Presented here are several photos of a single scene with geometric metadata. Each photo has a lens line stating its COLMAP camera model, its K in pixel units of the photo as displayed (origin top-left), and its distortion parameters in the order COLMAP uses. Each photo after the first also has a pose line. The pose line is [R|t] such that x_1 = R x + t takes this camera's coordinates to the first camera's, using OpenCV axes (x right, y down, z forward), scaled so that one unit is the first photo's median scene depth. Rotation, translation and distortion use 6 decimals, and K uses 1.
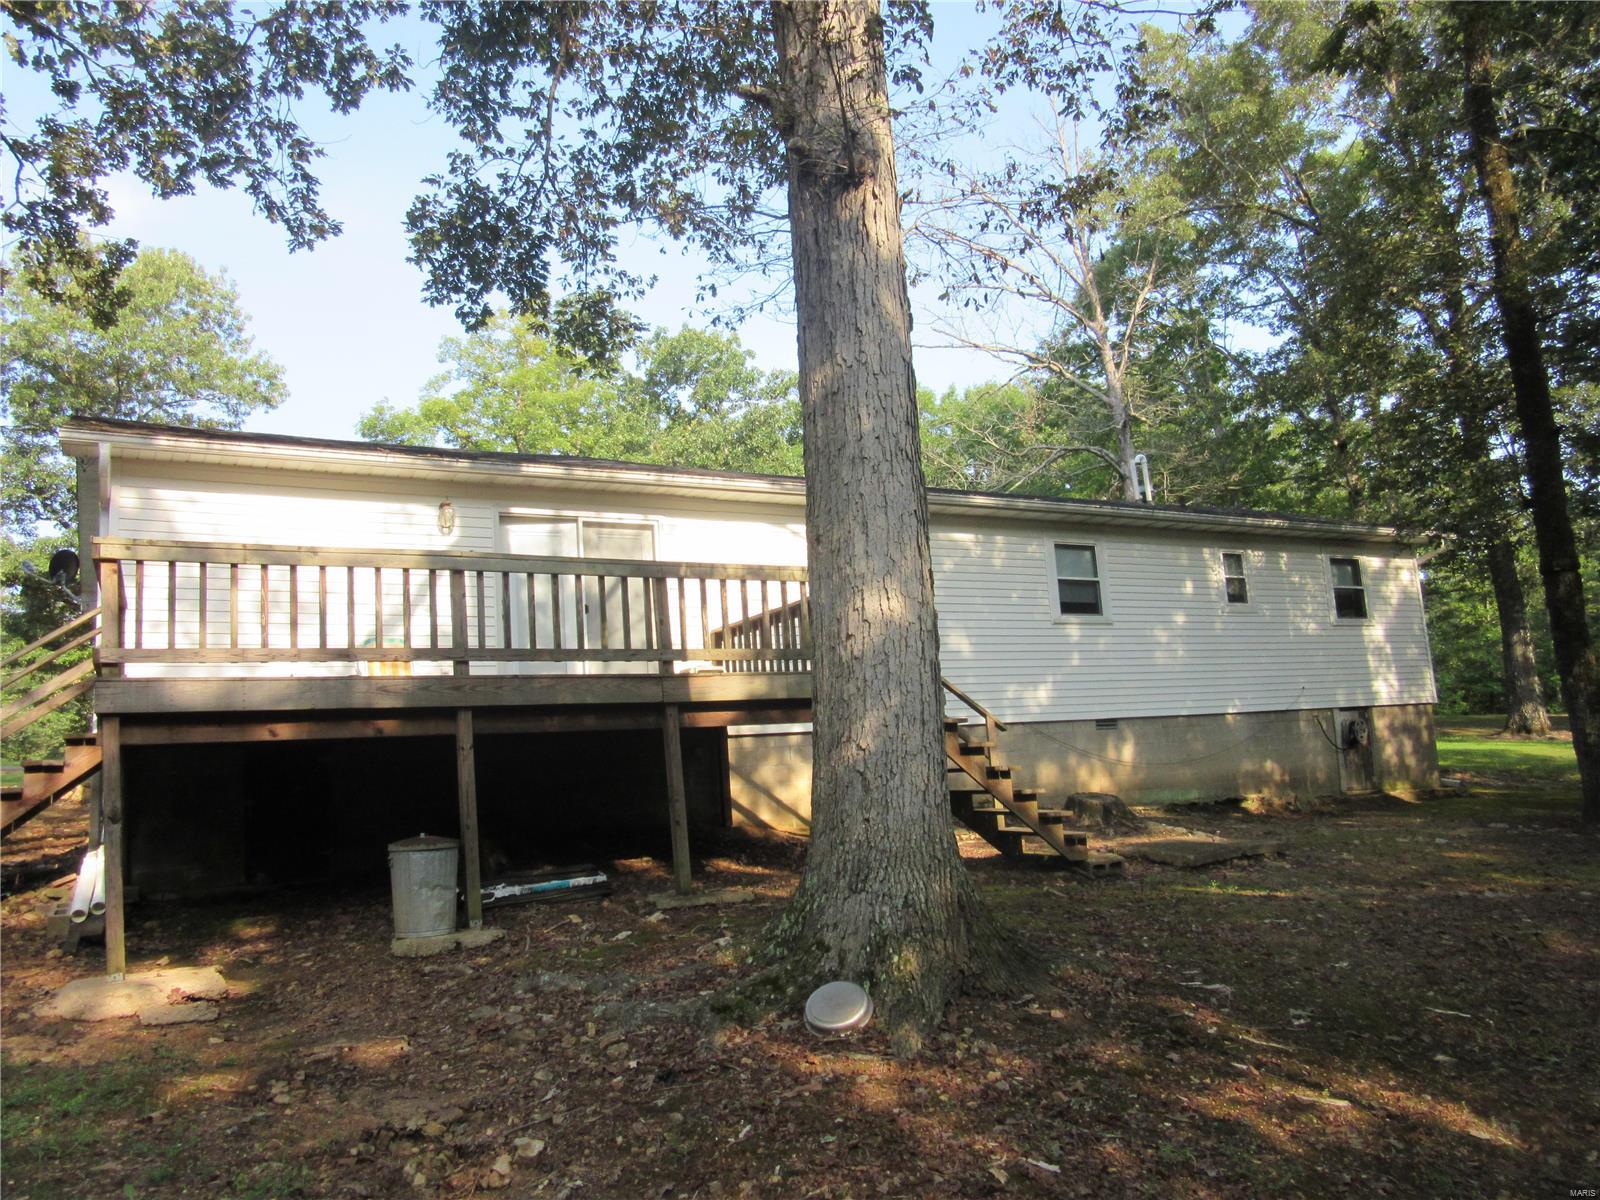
lens RADIAL K [[1200.8, 0, 797.2], [0, 1200.8, 599.3], [0, 0, 1]] dist [-0.047687, 0.045850]
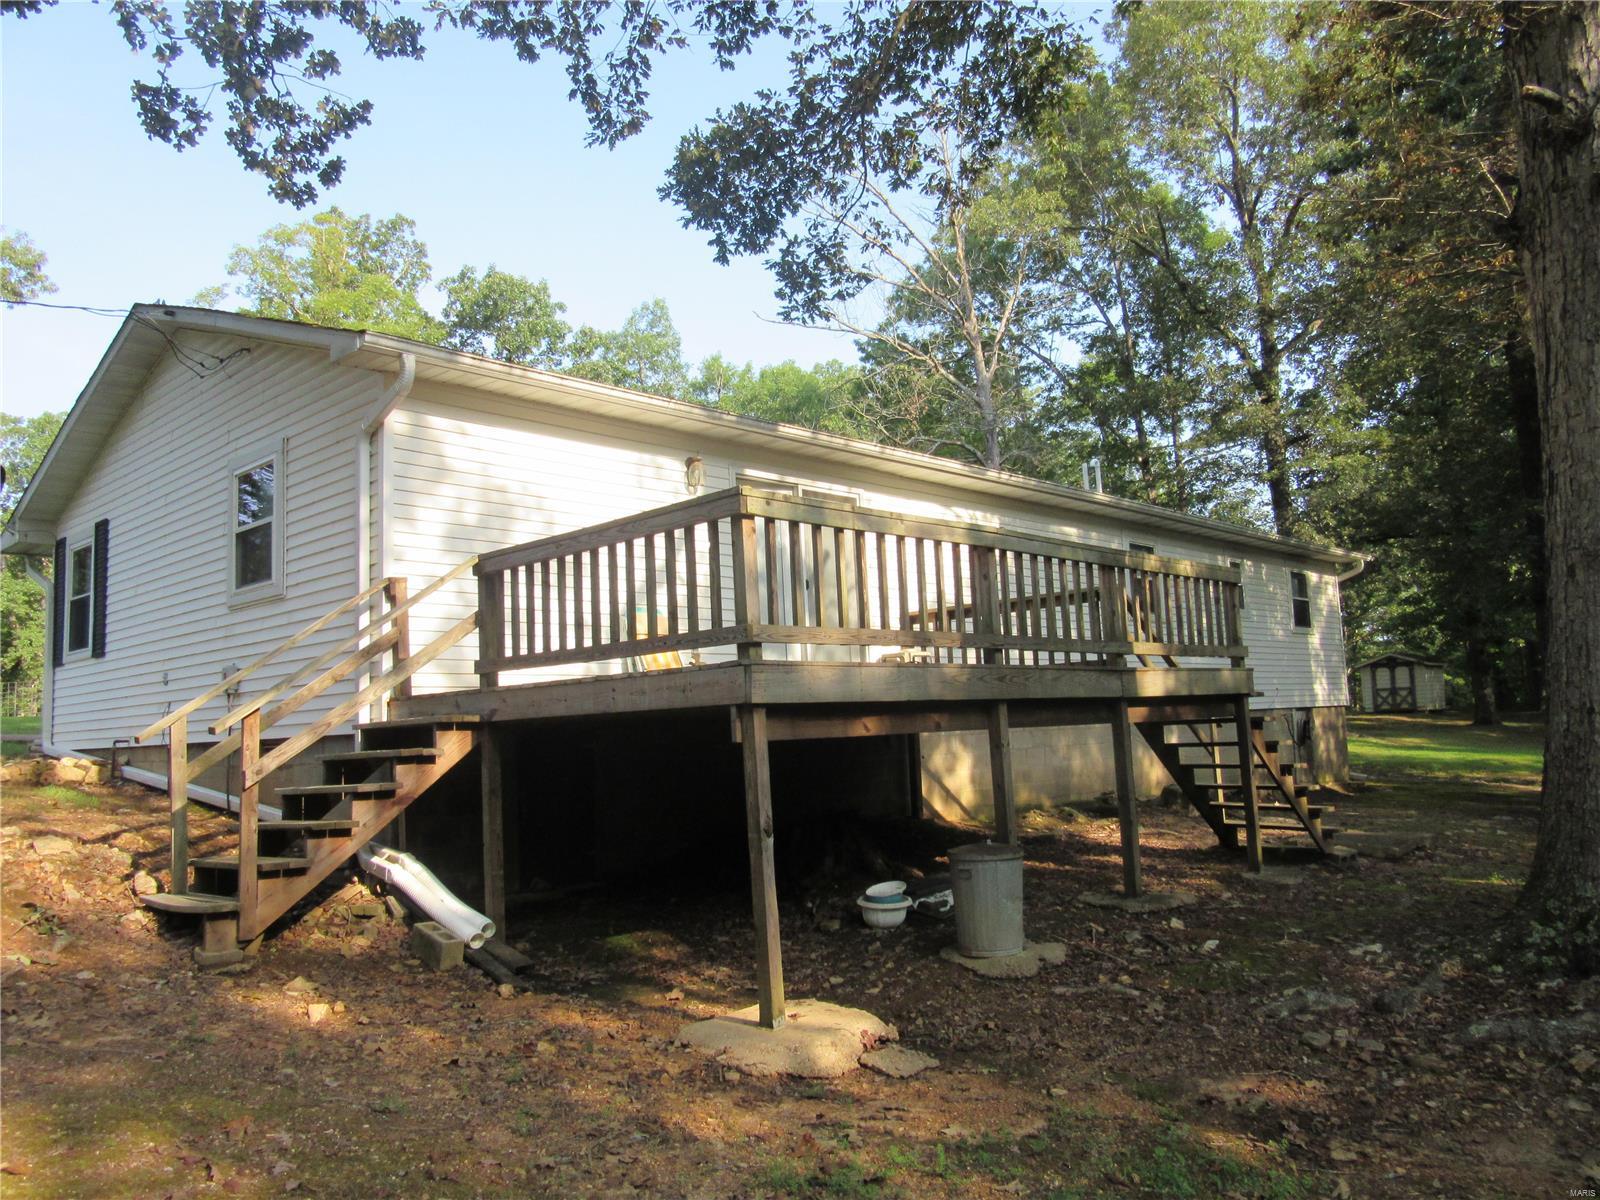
lens RADIAL K [[1200.8, 0, 798.6], [0, 1200.8, 600.1], [0, 0, 1]] dist [-0.047687, 0.045850]
pose [[0.956099, 0.057621, 0.287325, -0.366961], [-0.064141, 0.997852, 0.013322, 0.007714], [-0.285940, -0.031167, 0.957741, 0.088813]]
